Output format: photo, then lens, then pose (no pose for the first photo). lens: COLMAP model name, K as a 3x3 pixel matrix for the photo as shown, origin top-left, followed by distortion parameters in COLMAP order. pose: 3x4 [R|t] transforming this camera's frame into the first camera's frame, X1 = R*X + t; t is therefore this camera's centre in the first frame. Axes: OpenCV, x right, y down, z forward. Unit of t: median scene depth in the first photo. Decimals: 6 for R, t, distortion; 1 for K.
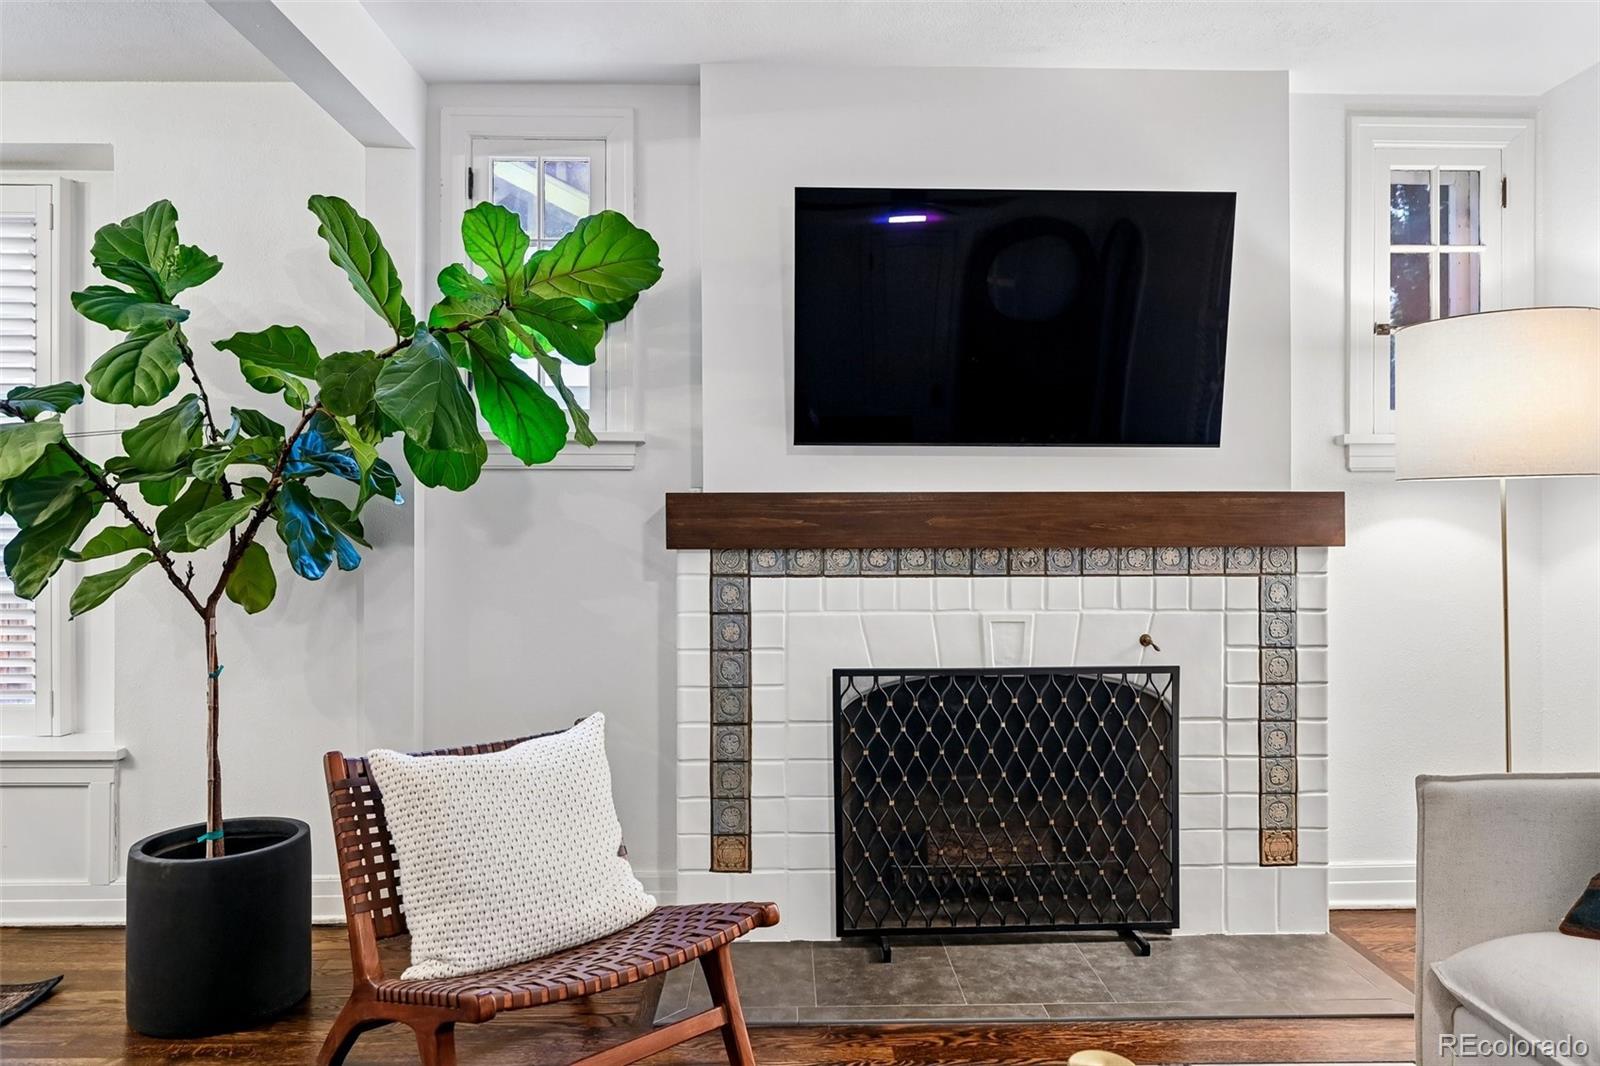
lens RADIAL K [[988.9, 0, 800.0], [0, 988.9, 533.0], [0, 0, 1]] dist [-0.005763, 0.003806]
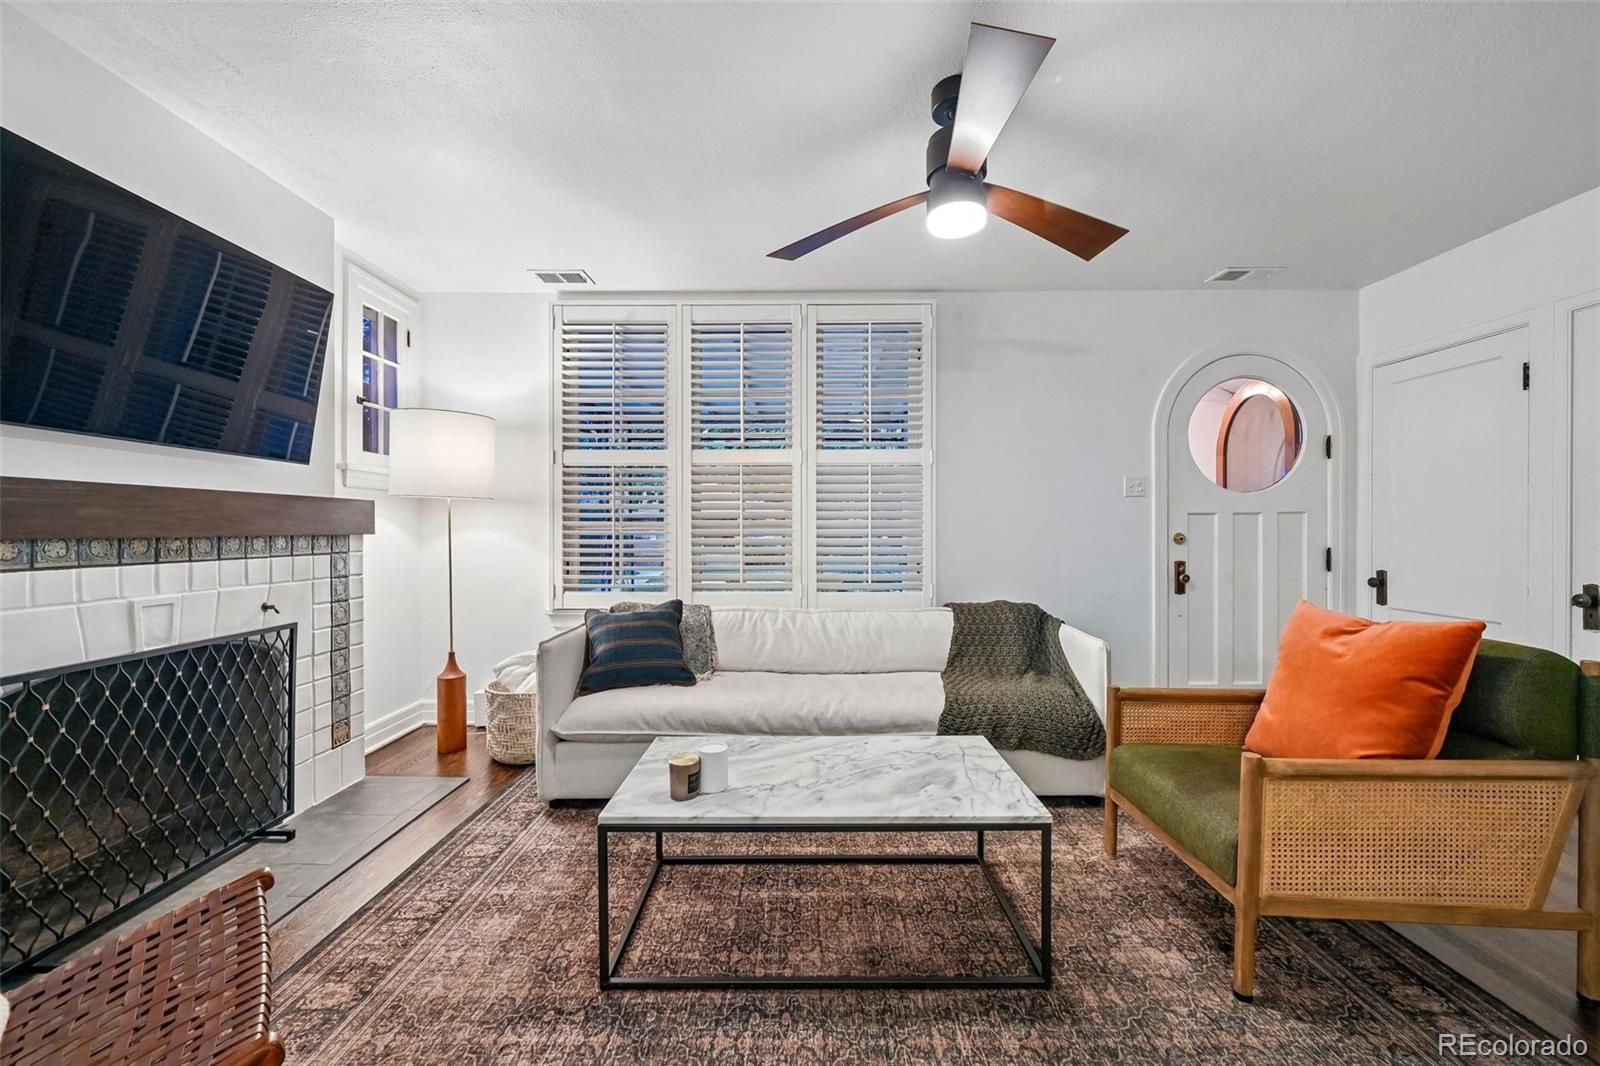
lens RADIAL K [[634.9, 0, 802.6], [0, 634.9, 529.3], [0, 0, 1]] dist [0.003669, 0.000339]
pose [[0.026844, 0.000635, 0.999639, -0.480753], [-0.000971, 0.999999, -0.000609, 0.005507], [-0.999639, -0.000954, 0.026845, 0.268459]]
